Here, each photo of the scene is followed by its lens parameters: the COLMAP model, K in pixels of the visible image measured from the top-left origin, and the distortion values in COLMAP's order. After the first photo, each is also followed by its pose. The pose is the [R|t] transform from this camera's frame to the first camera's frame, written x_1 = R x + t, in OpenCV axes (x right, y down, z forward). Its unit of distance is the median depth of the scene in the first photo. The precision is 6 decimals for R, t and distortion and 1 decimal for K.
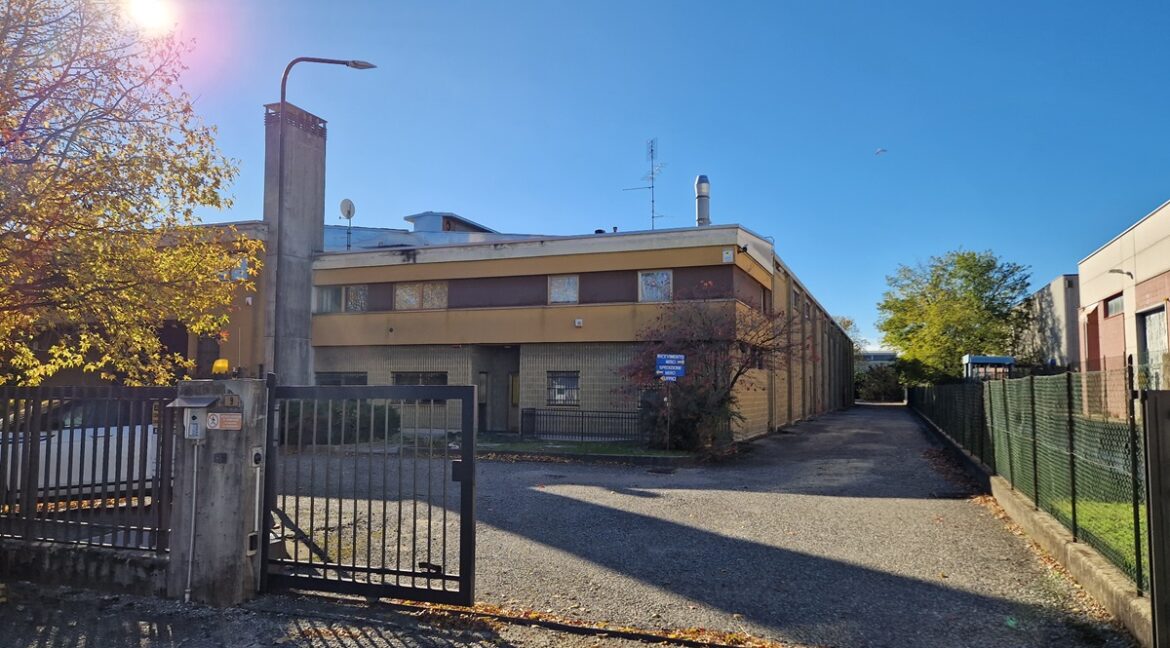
lens RADIAL K [[775.3, 0, 585.0], [0, 775.3, 324.0], [0, 0, 1]] dist [0.062449, -0.000671]
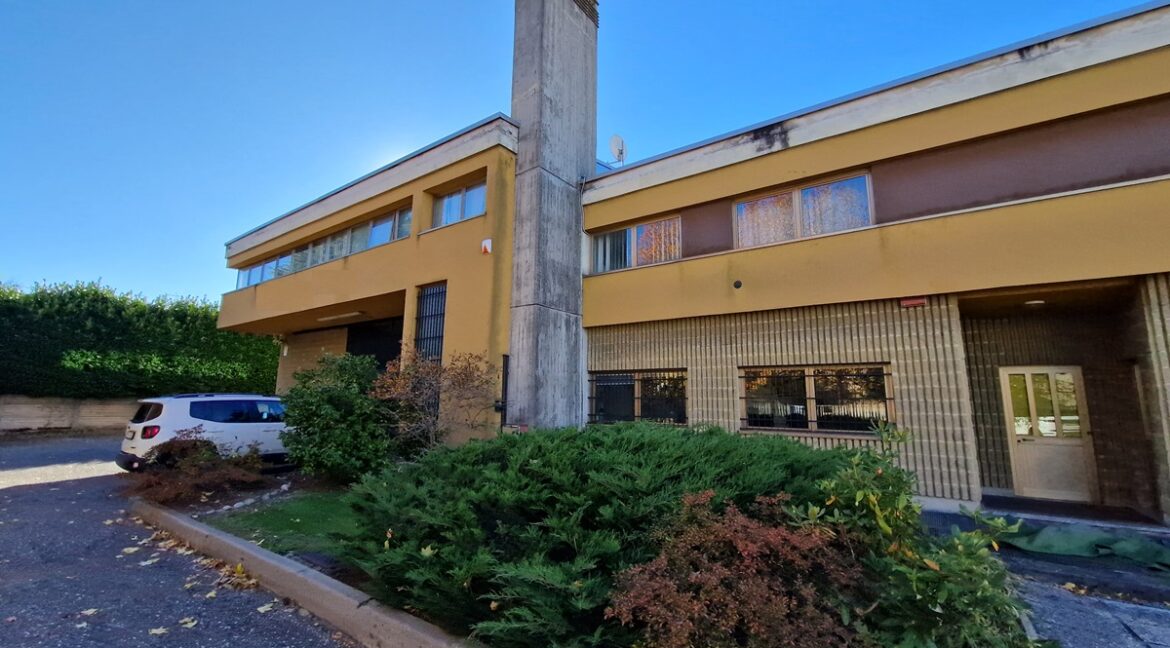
lens RADIAL K [[474.4, 0, 582.8], [0, 474.4, 323.4], [0, 0, 1]] dist [0.001657, -0.005951]
pose [[0.971193, -0.032934, -0.236006, -0.267412], [0.012294, 0.996009, -0.088398, 0.058490], [0.237976, 0.082950, 0.967723, 0.654352]]
